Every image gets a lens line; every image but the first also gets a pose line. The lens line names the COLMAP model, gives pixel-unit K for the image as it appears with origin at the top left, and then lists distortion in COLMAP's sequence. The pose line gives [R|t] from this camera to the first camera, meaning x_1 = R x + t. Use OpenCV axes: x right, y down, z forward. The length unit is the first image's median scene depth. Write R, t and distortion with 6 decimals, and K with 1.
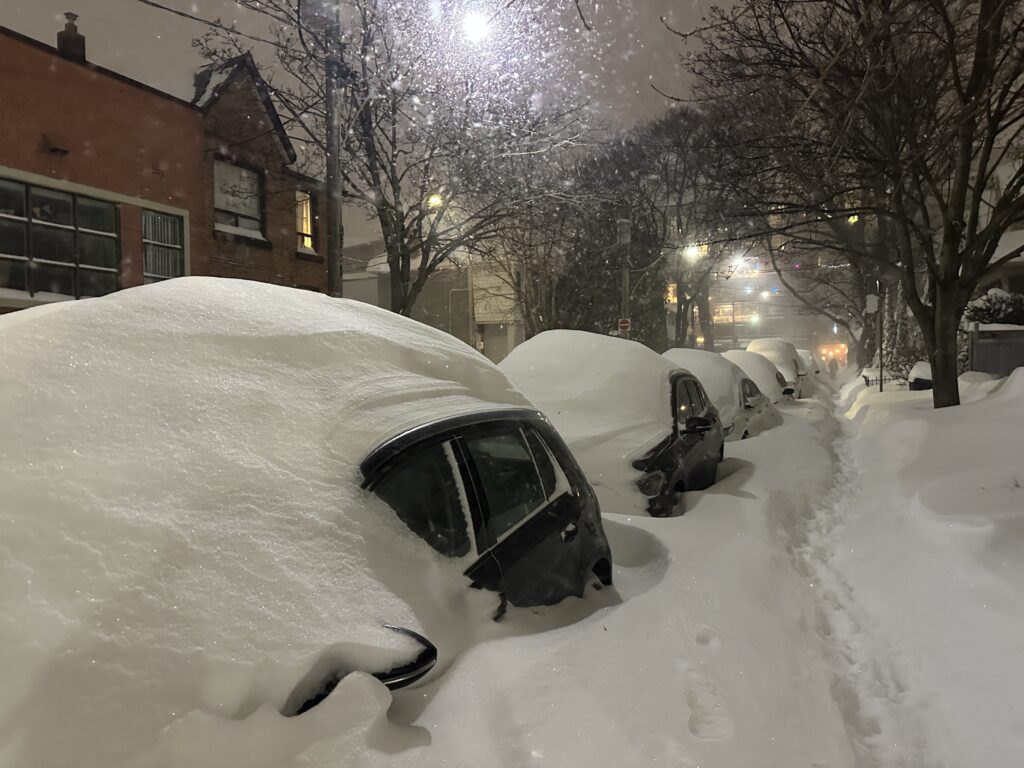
lens RADIAL K [[717.7, 0, 512.0], [0, 717.7, 384.0], [0, 0, 1]] dist [0.035033, 0.000572]
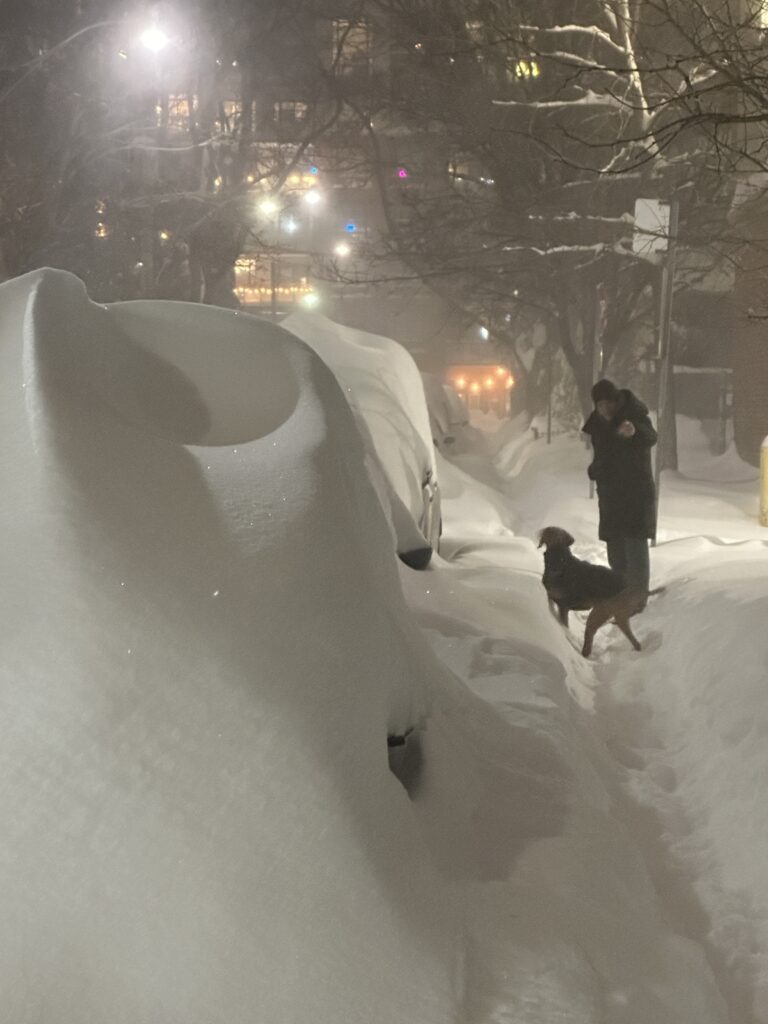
lens RADIAL K [[2424.0, 0, 384.0], [0, 2424.0, 512.0], [0, 0, 1]] dist [-0.055929, -0.106074]
pose [[0.927139, 0.005583, 0.374677, -0.371940], [-0.012232, 0.999807, 0.015368, 0.025980], [-0.374519, -0.018831, 0.927028, -0.794704]]
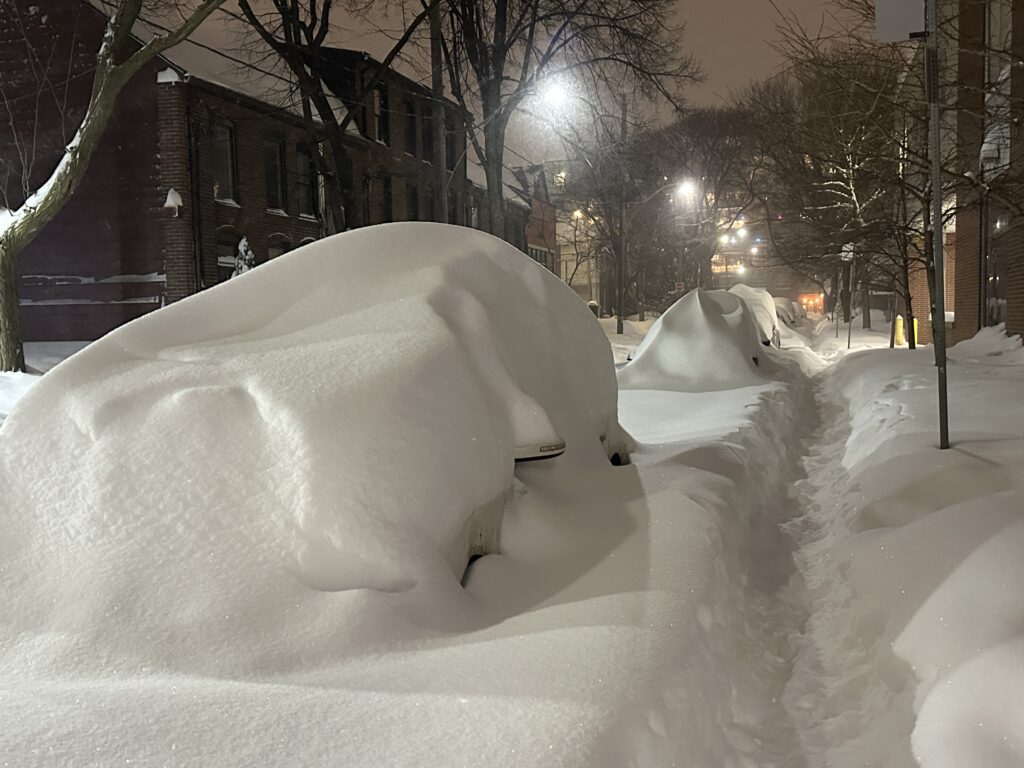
lens RADIAL K [[1020.3, 0, 512.0], [0, 1020.3, 384.0], [0, 0, 1]] dist [0.133573, 0.002203]
pose [[0.991068, -0.011978, 0.132815, -0.485334], [0.006849, 0.999215, 0.039010, 0.037905], [-0.133178, -0.037752, 0.990373, -1.103522]]
